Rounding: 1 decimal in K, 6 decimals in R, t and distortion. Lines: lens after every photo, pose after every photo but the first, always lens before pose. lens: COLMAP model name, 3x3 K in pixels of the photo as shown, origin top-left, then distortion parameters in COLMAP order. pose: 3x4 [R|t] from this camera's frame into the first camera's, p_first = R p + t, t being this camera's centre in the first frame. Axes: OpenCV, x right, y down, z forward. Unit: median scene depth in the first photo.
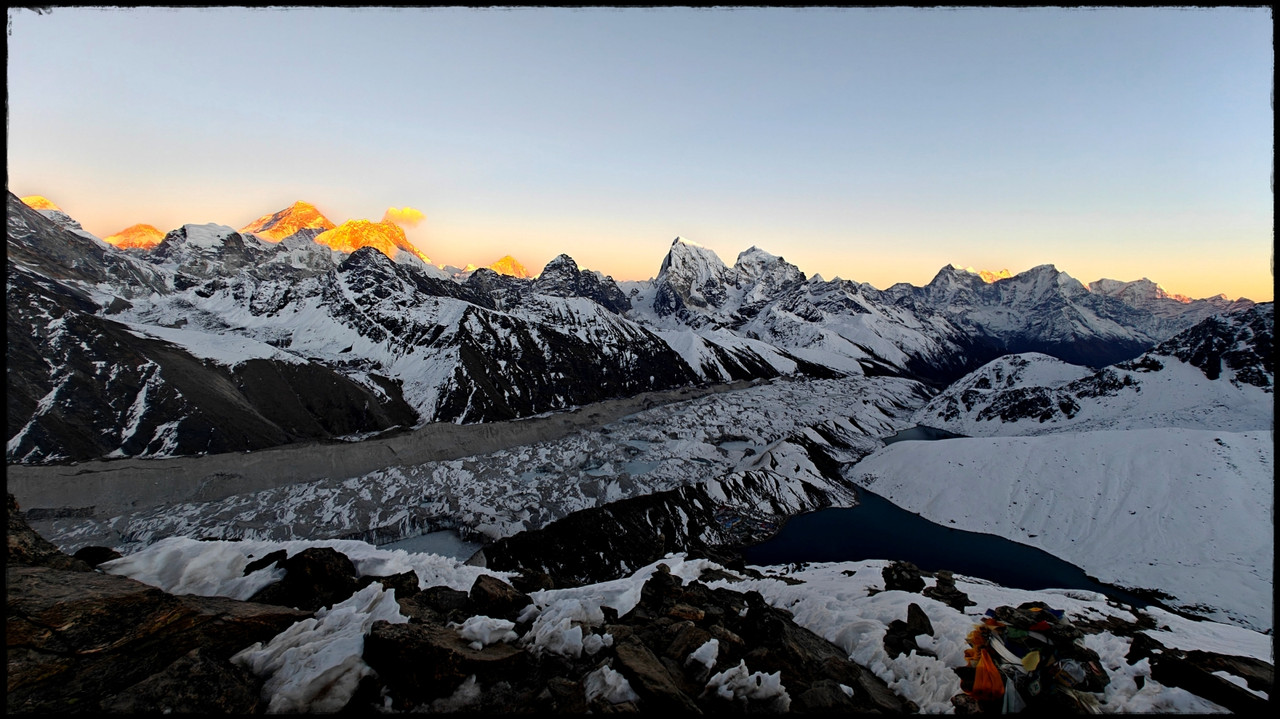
lens RADIAL K [[533.9, 0, 637.7], [0, 533.9, 362.5], [0, 0, 1]] dist [0.008757, 0.005090]
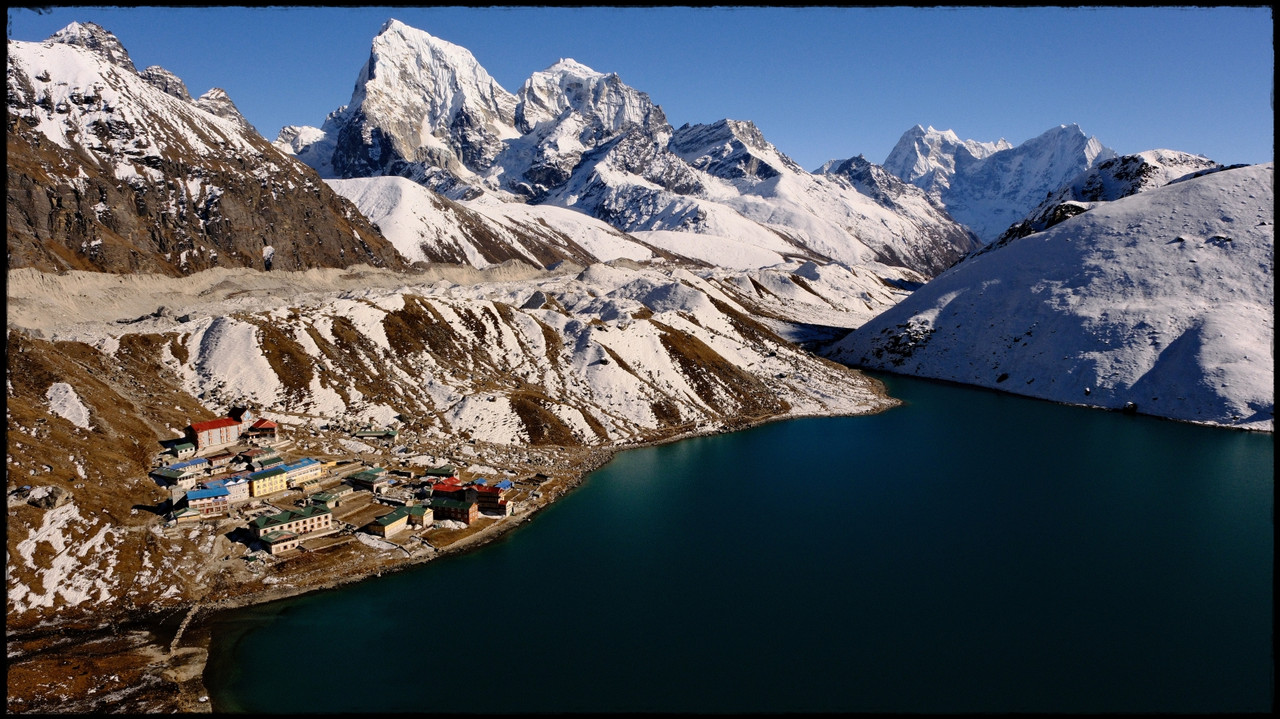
lens RADIAL K [[946.6, 0, 639.0], [0, 946.6, 368.6], [0, 0, 1]] dist [-0.006770, 0.015659]
pose [[0.963915, -0.039445, 0.263273, 0.094403], [0.042148, 0.999101, -0.004623, 0.119002], [-0.262854, 0.015552, 0.964710, 0.302317]]
